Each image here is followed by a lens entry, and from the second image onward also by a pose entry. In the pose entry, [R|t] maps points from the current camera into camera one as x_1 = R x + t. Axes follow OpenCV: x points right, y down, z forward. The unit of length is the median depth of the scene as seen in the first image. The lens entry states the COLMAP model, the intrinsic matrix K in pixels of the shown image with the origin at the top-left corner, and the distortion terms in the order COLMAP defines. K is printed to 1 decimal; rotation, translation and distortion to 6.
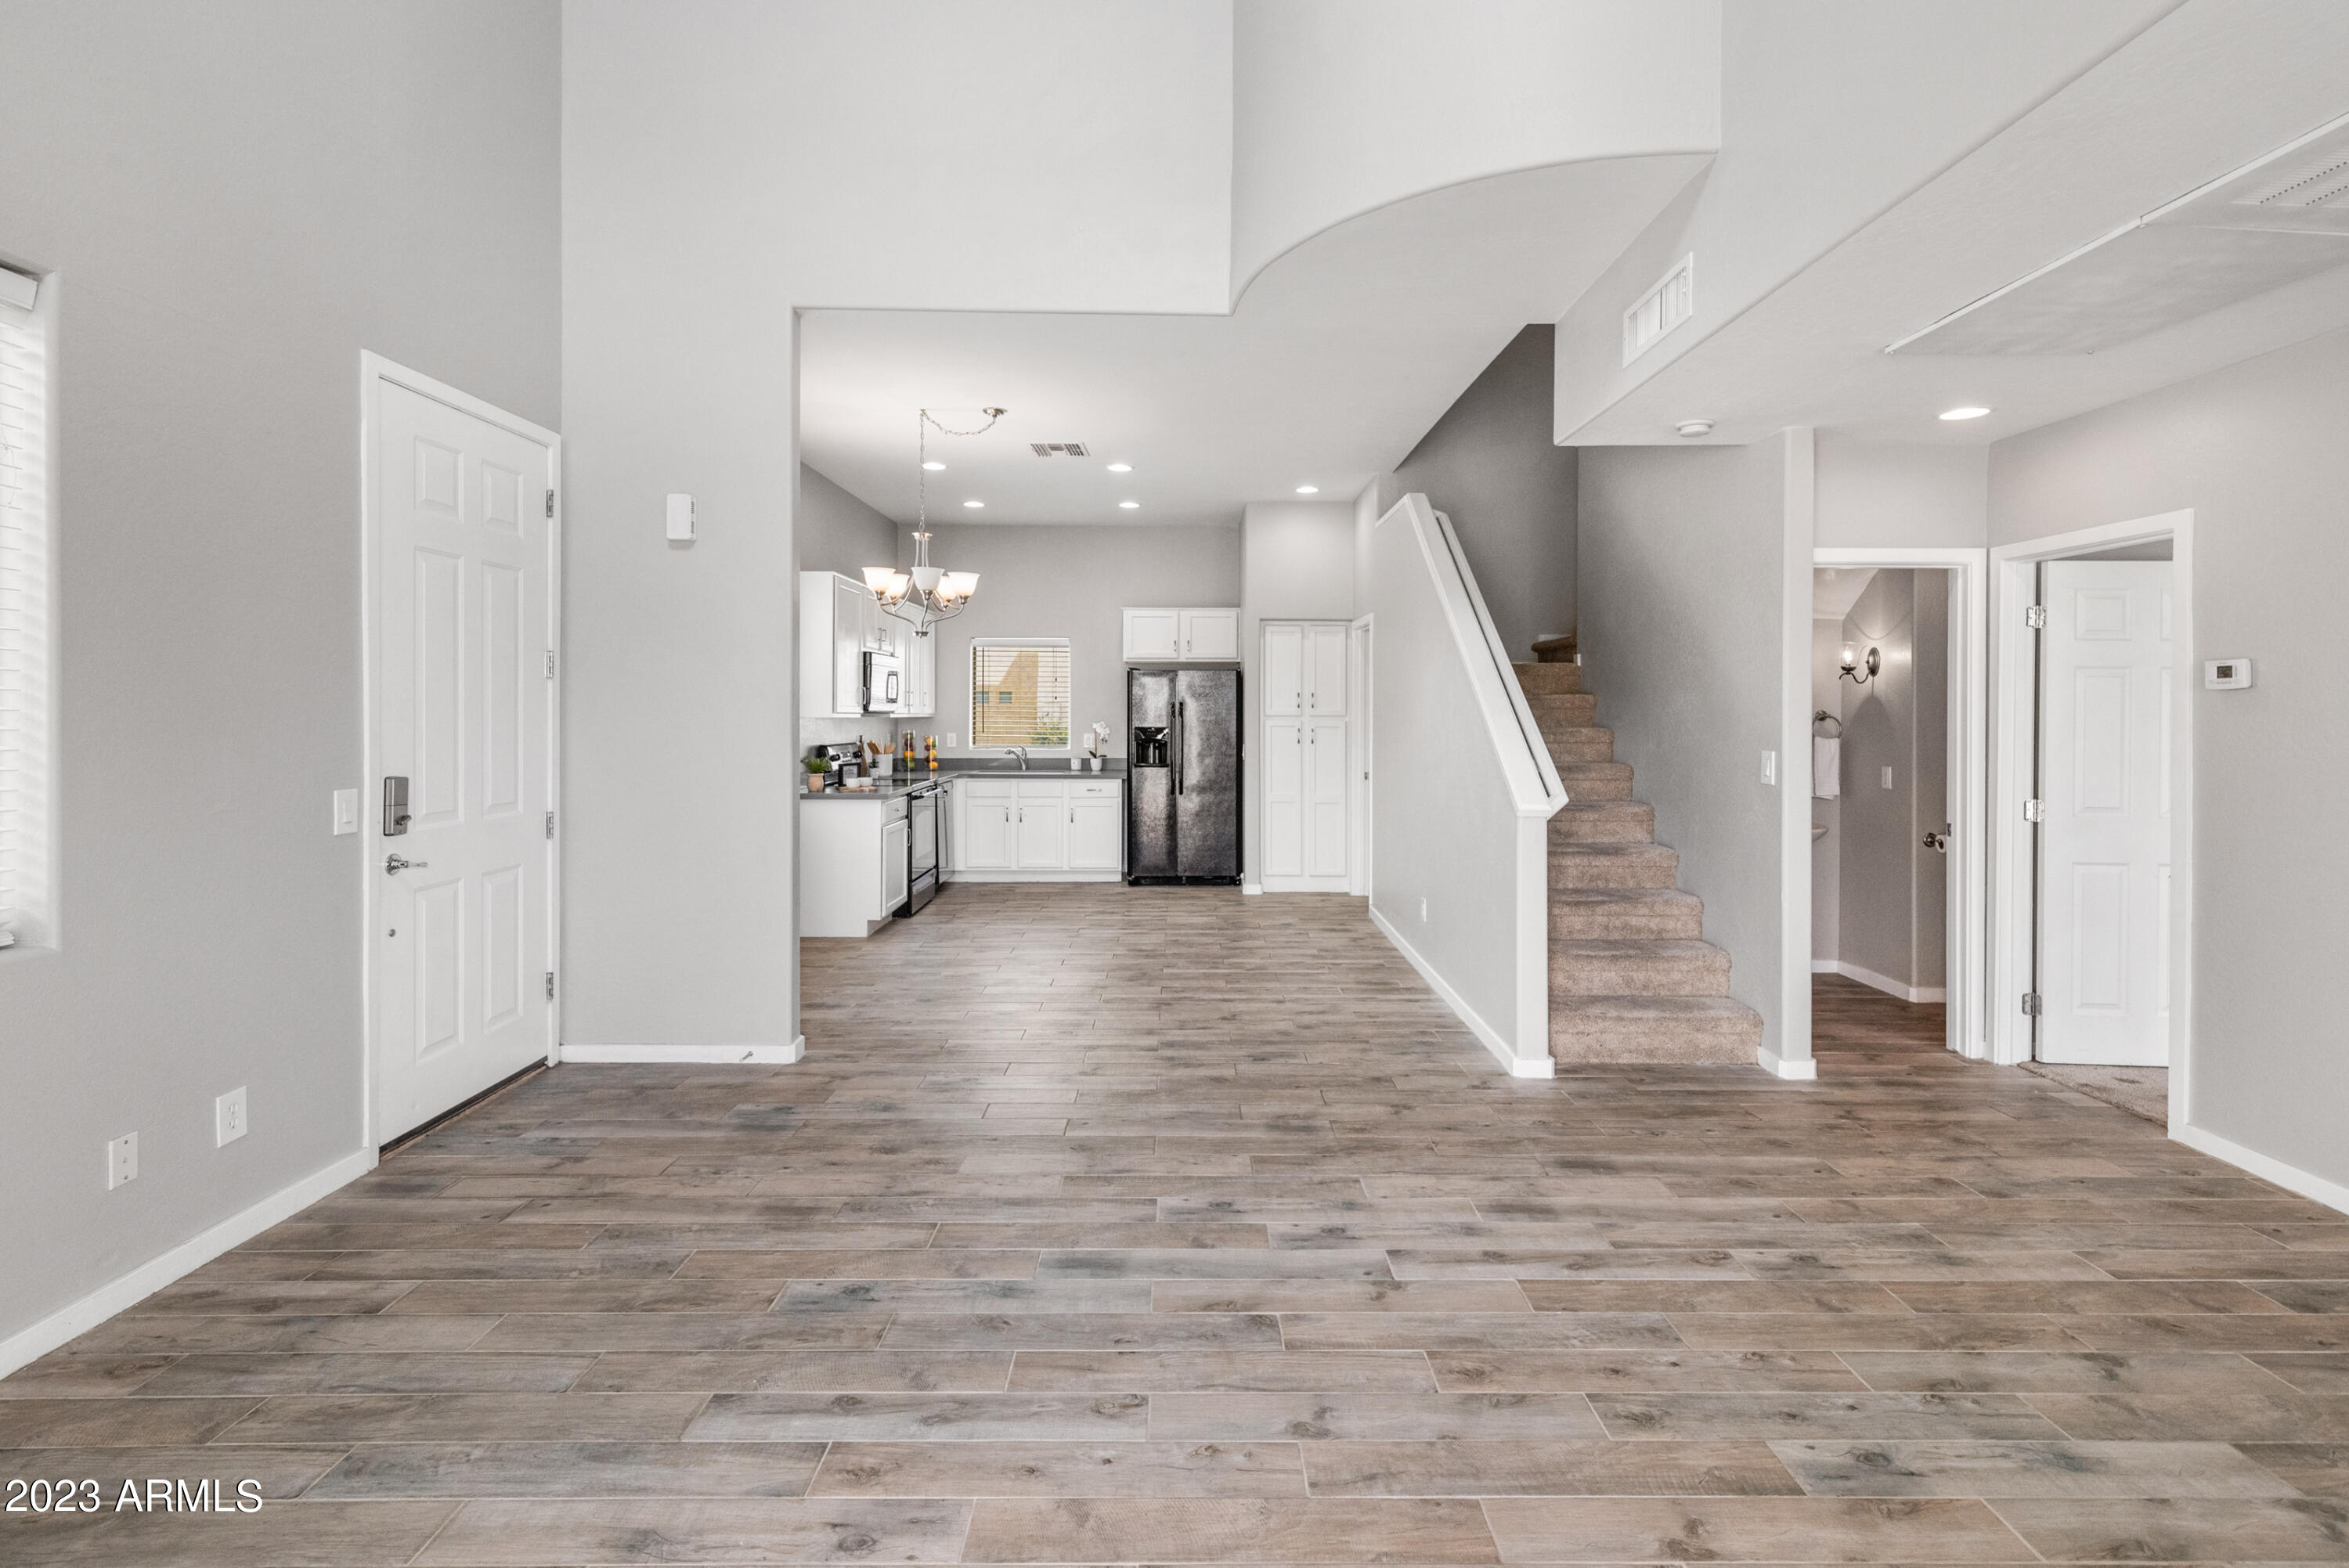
lens RADIAL K [[1083.4, 0, 1155.5], [0, 1083.4, 716.0], [0, 0, 1]] dist [0.005132, 0.000539]
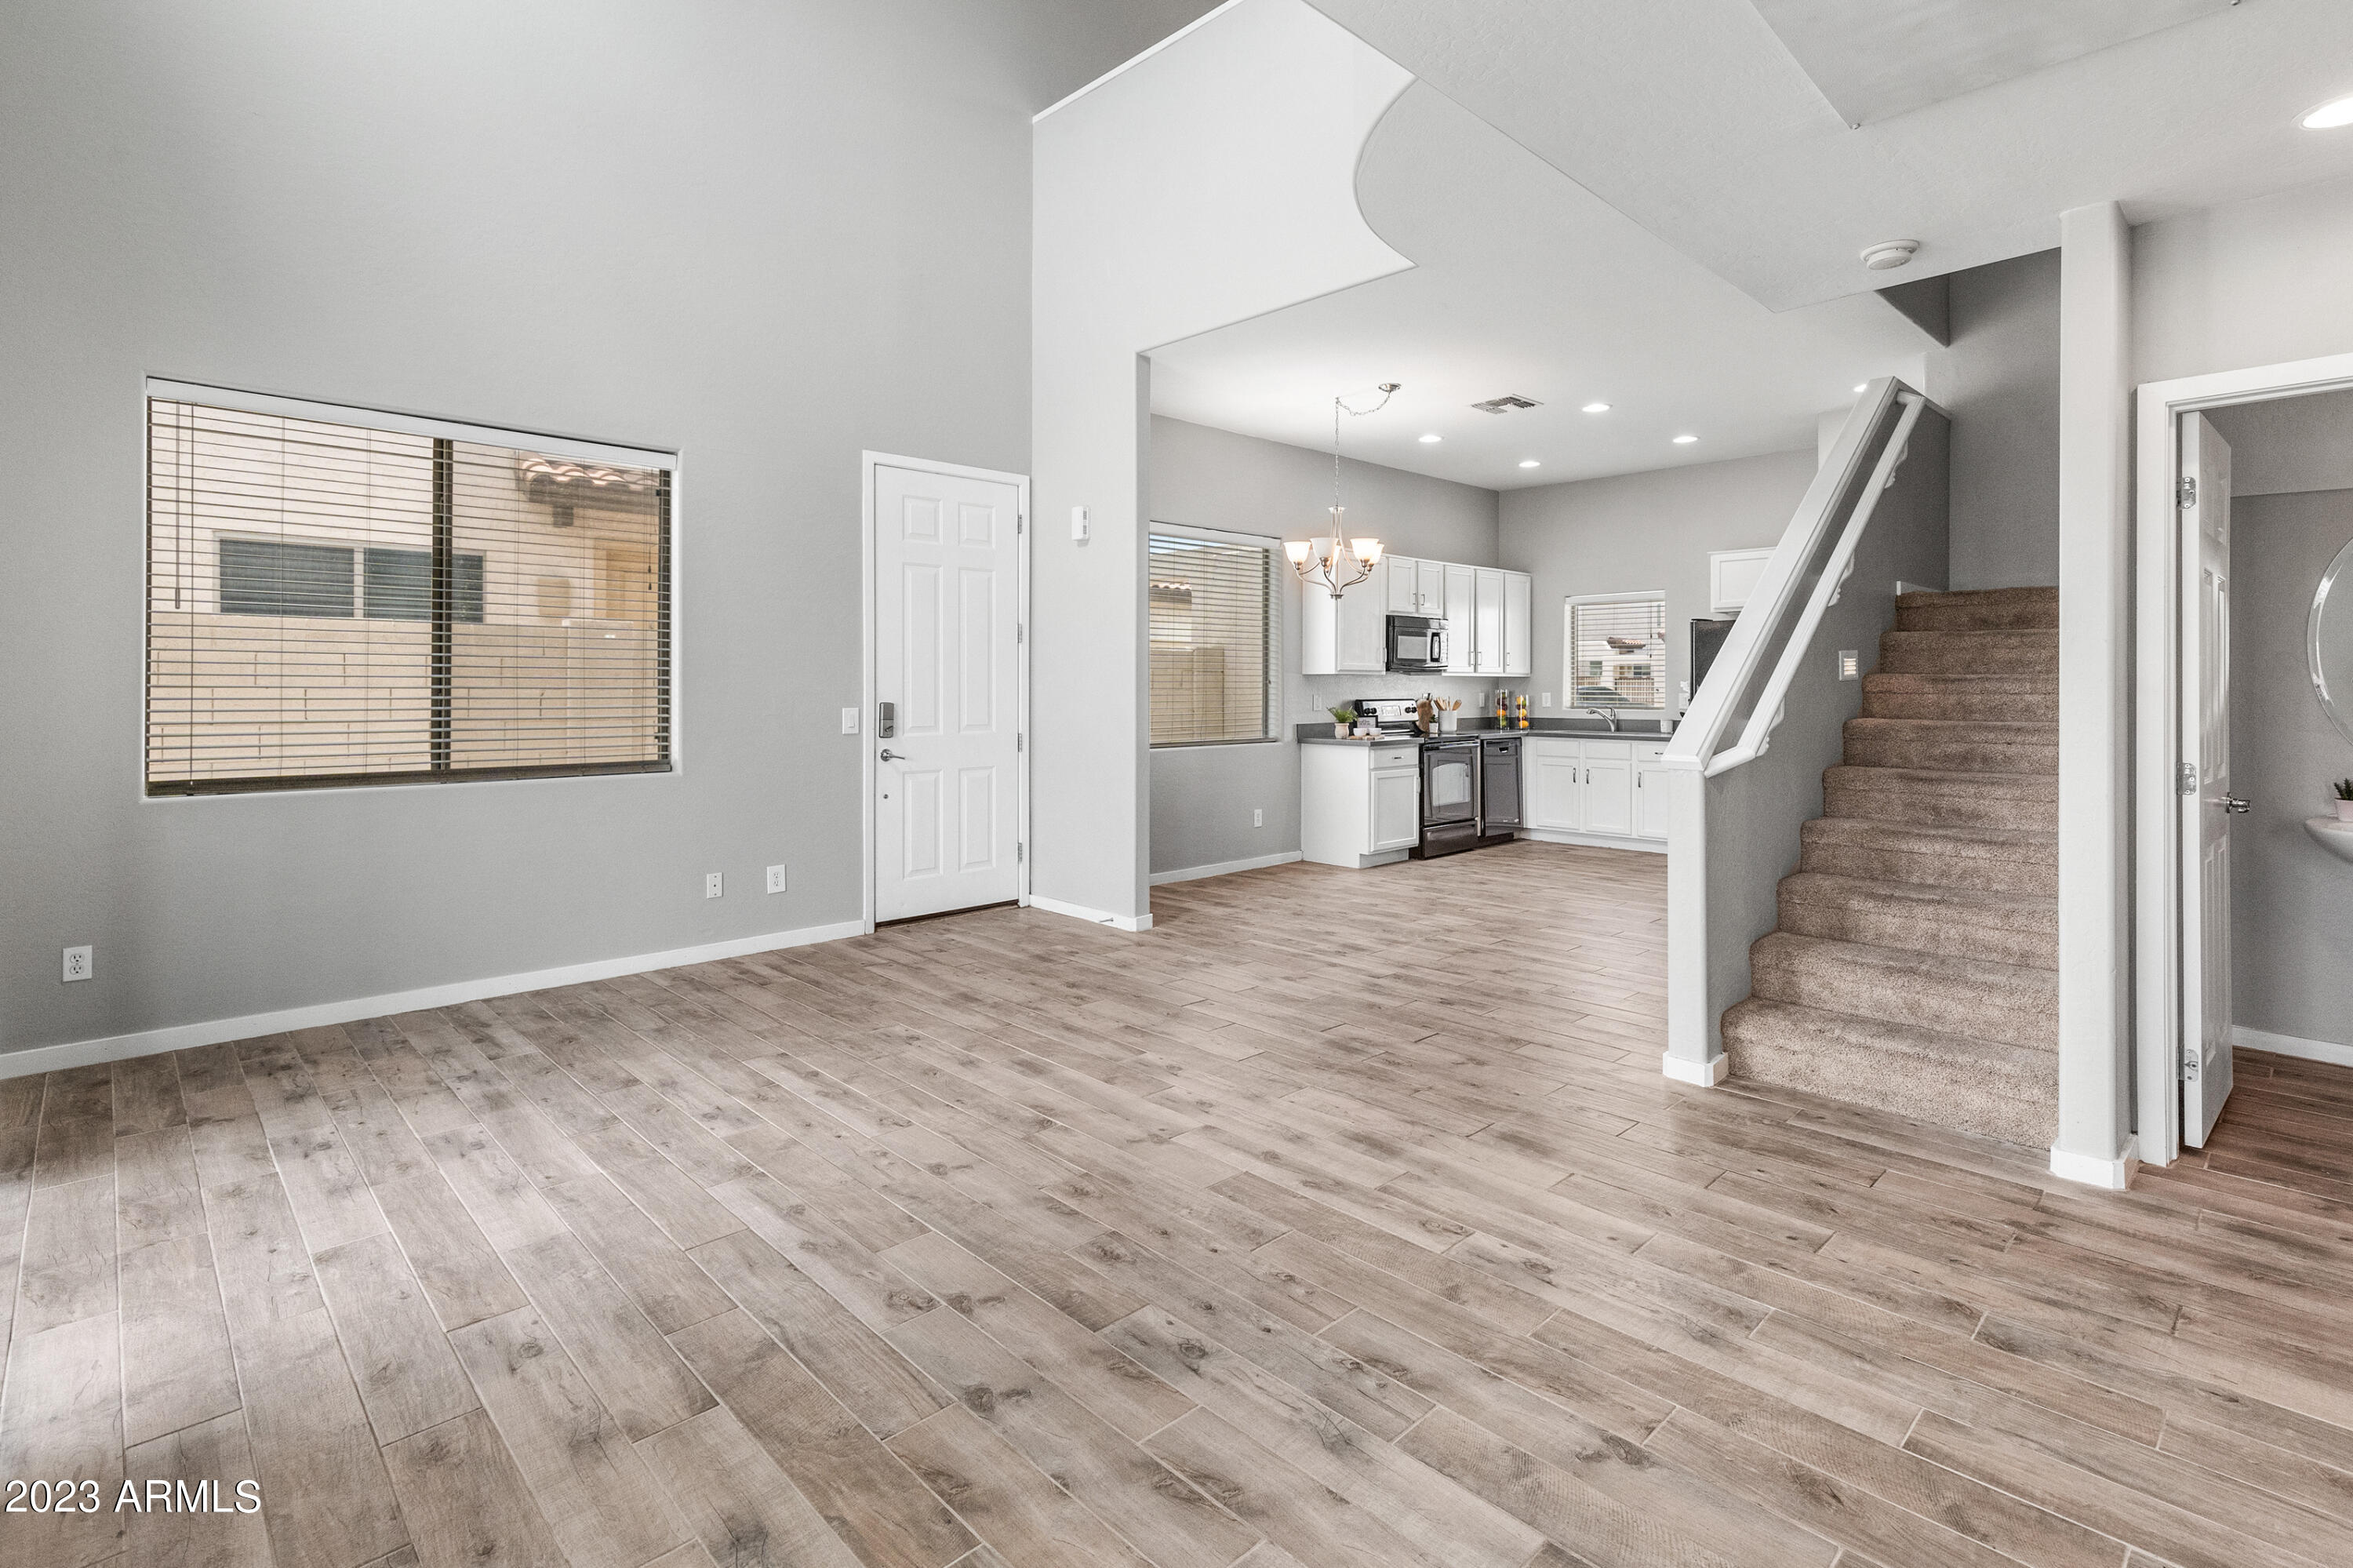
lens RADIAL K [[1085.4, 0, 1202.1], [0, 1085.4, 696.2], [0, 0, 1]] dist [0.005132, 0.000539]
pose [[0.707012, 0.003751, -0.707192, 0.834518], [0.000196, 0.999985, 0.005500, 0.037451], [0.707202, -0.004027, 0.707000, 0.172602]]
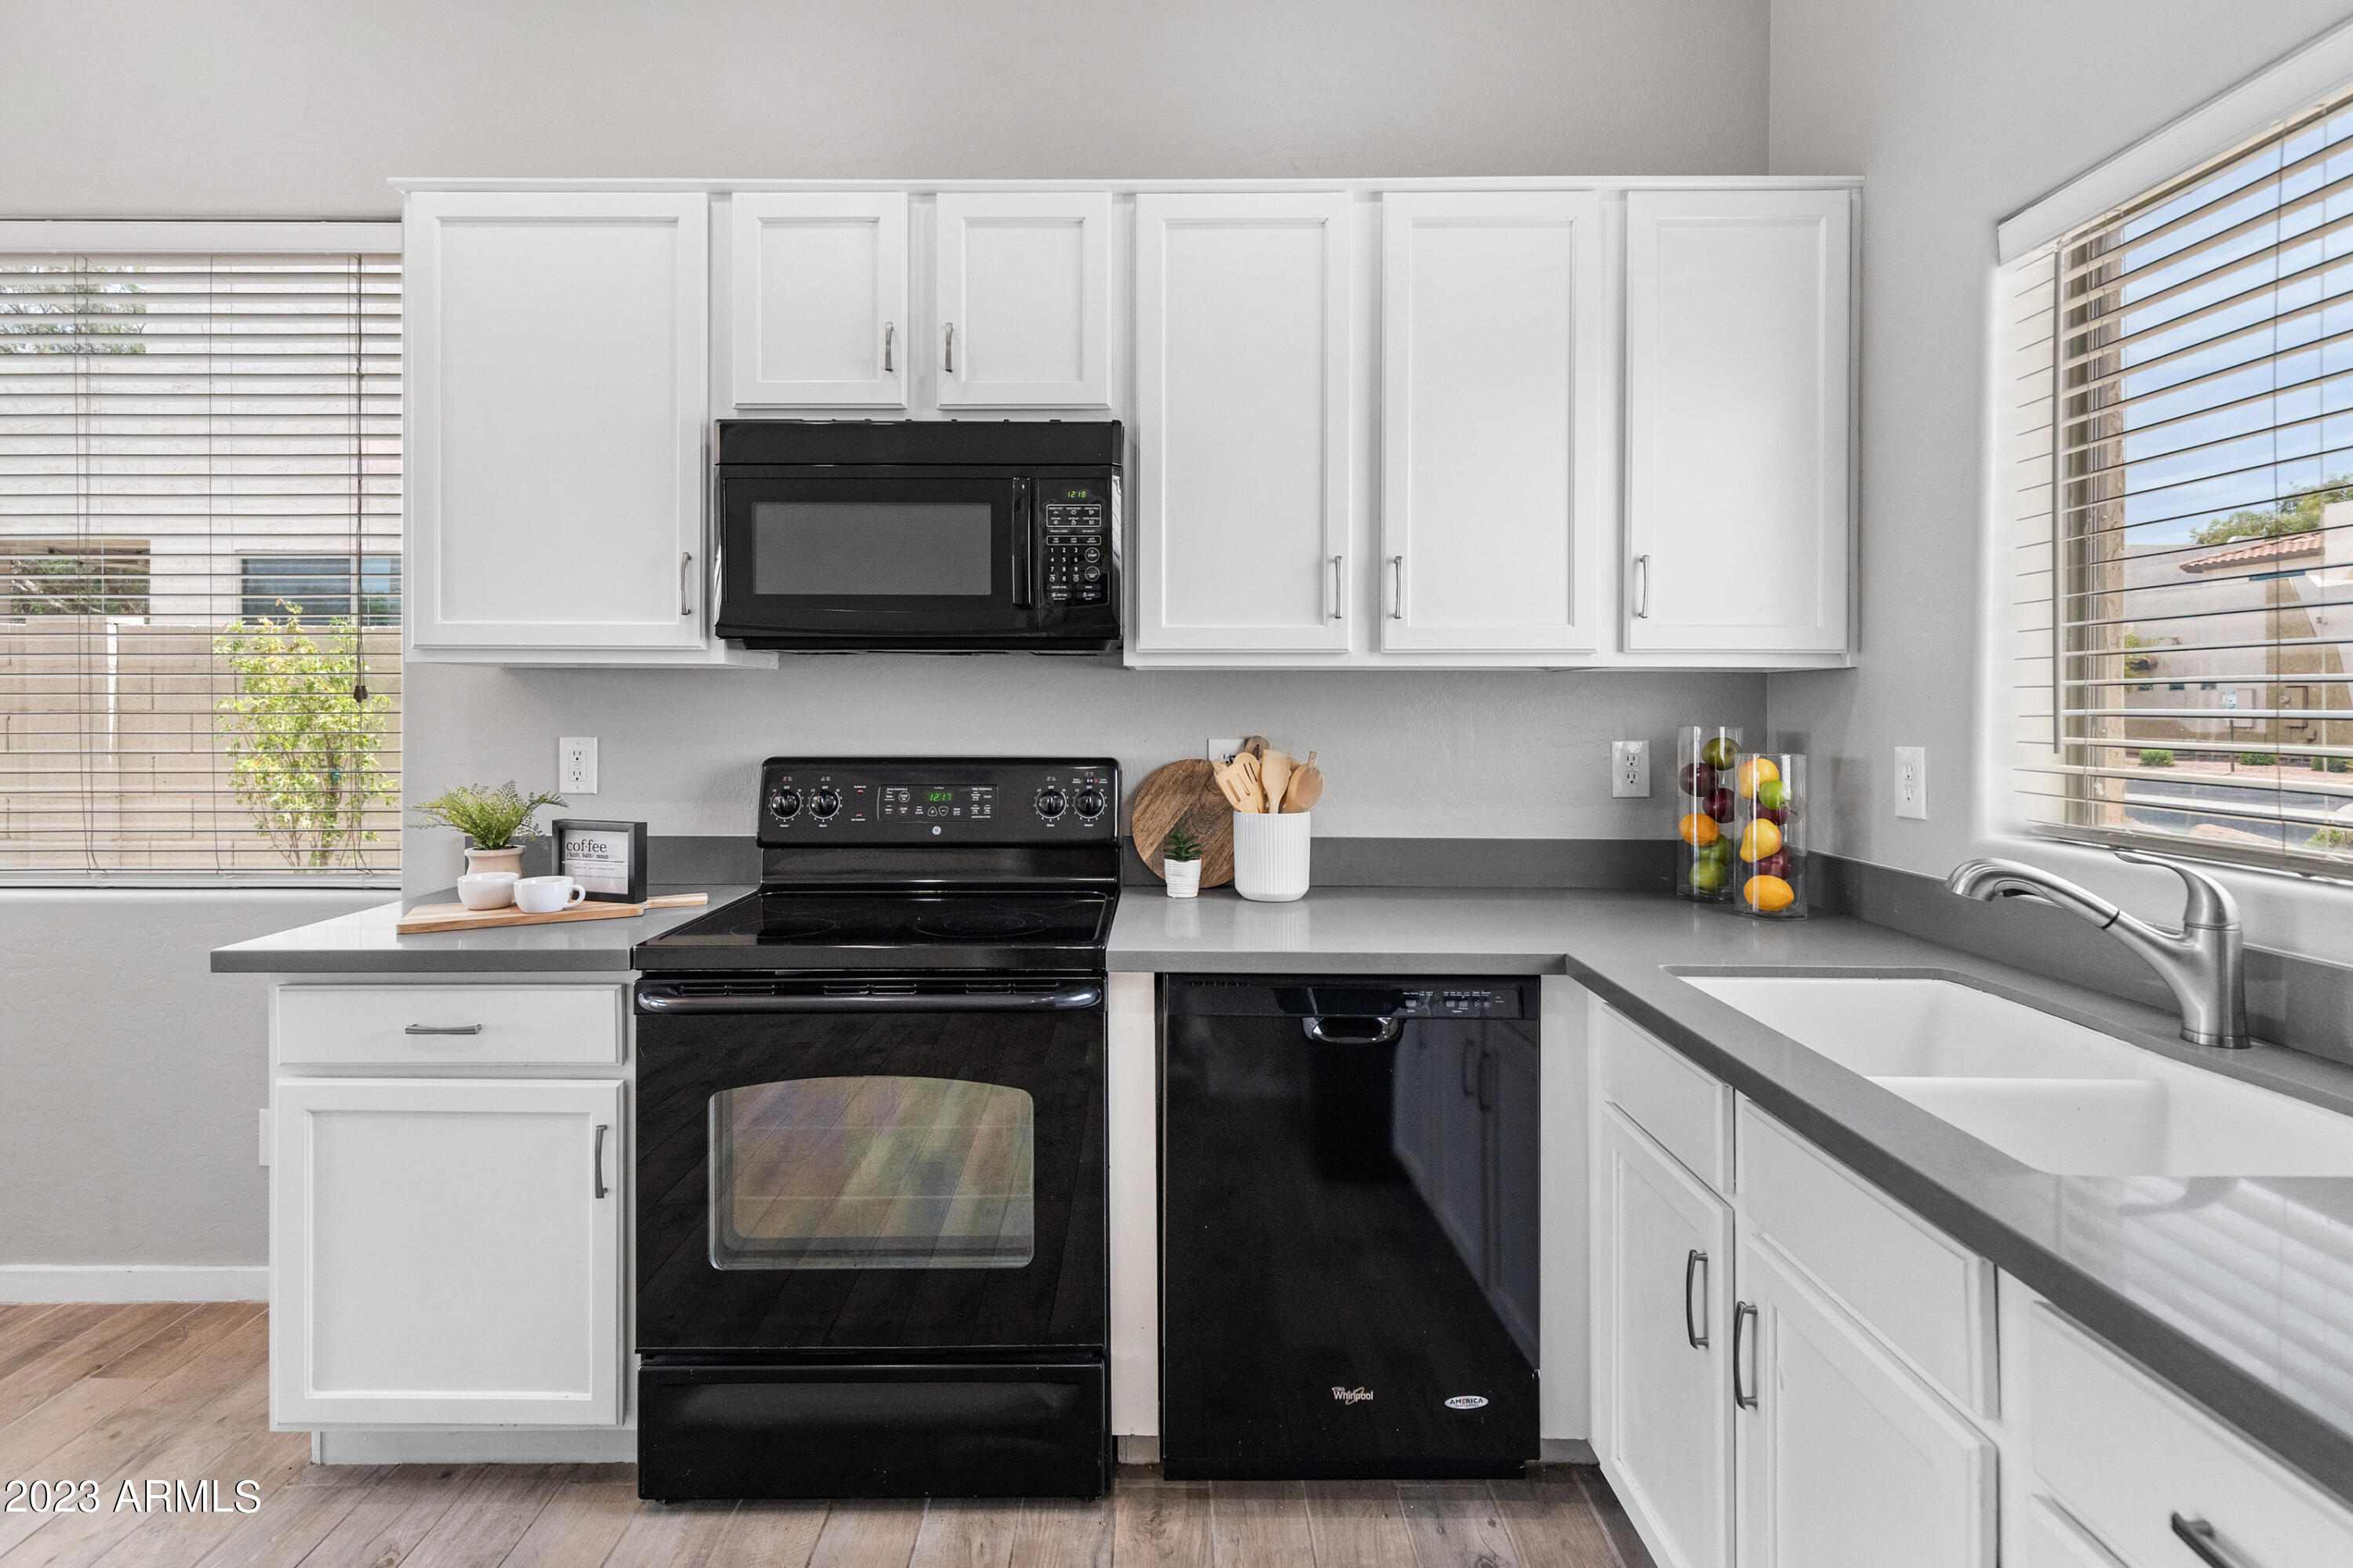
lens RADIAL K [[1085.4, 0, 1173.2], [0, 1085.4, 718.0], [0, 0, 1]] dist [0.005132, 0.000539]
pose [[0.014949, 0.001855, -0.999887, 0.021967], [-0.004634, 0.999988, 0.001786, 0.030969], [0.999878, 0.004607, 0.014958, 2.412328]]
